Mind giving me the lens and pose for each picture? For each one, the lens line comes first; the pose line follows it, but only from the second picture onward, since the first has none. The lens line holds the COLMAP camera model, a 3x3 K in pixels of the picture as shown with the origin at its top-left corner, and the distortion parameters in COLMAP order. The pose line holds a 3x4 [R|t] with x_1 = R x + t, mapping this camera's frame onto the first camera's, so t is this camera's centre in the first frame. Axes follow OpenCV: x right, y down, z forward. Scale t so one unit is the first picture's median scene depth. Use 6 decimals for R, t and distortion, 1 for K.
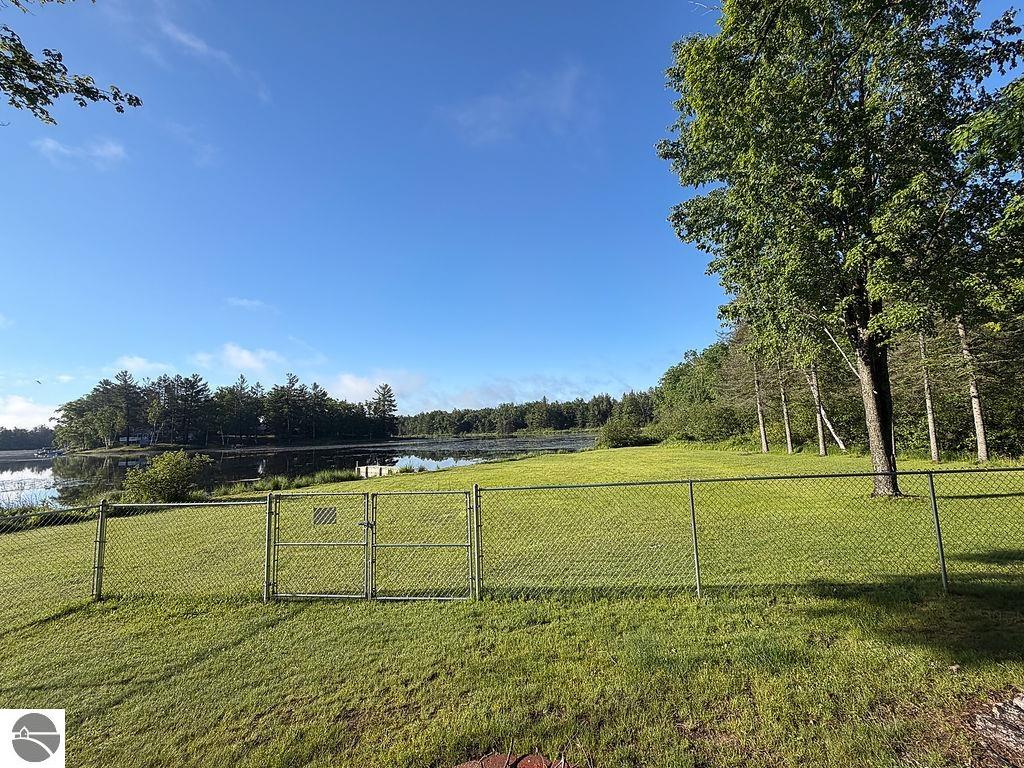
lens RADIAL K [[443.2, 0, 513.0], [0, 443.2, 383.2], [0, 0, 1]] dist [0.003129, -0.000026]
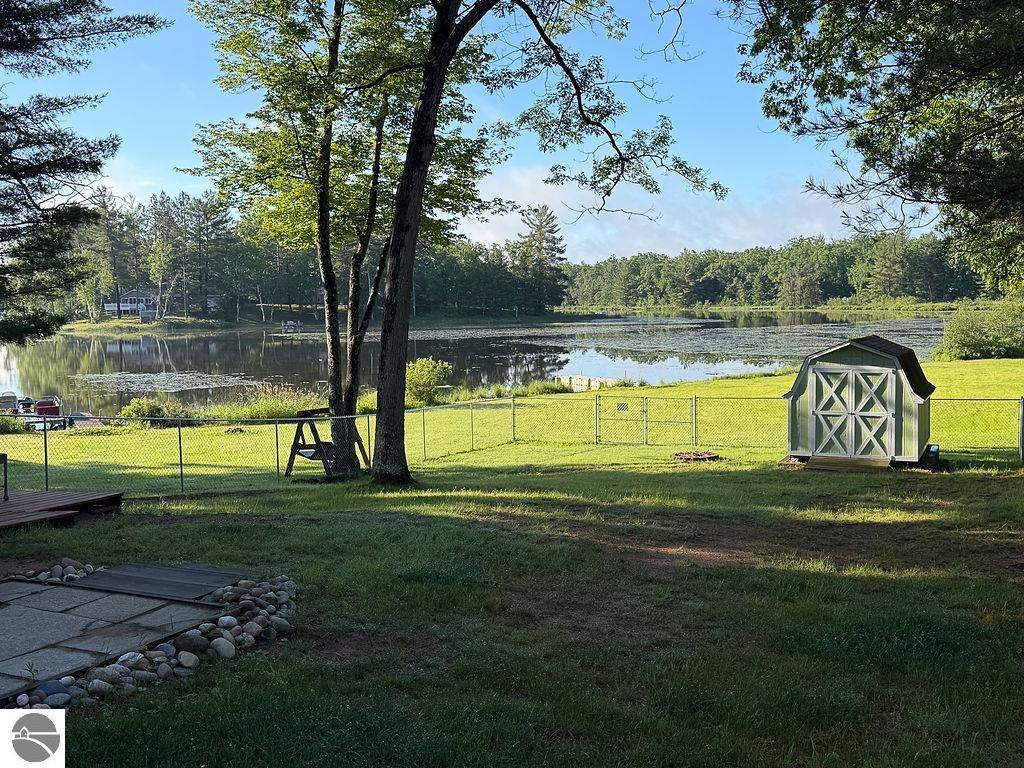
lens RADIAL K [[1044.8, 0, 512.5], [0, 1044.8, 385.9], [0, 0, 1]] dist [0.063233, 0.000000]
pose [[0.957682, 0.044070, -0.284434, 0.015323], [0.012331, 0.981019, 0.193517, -0.024336], [0.287564, -0.188835, 0.938961, -0.120599]]
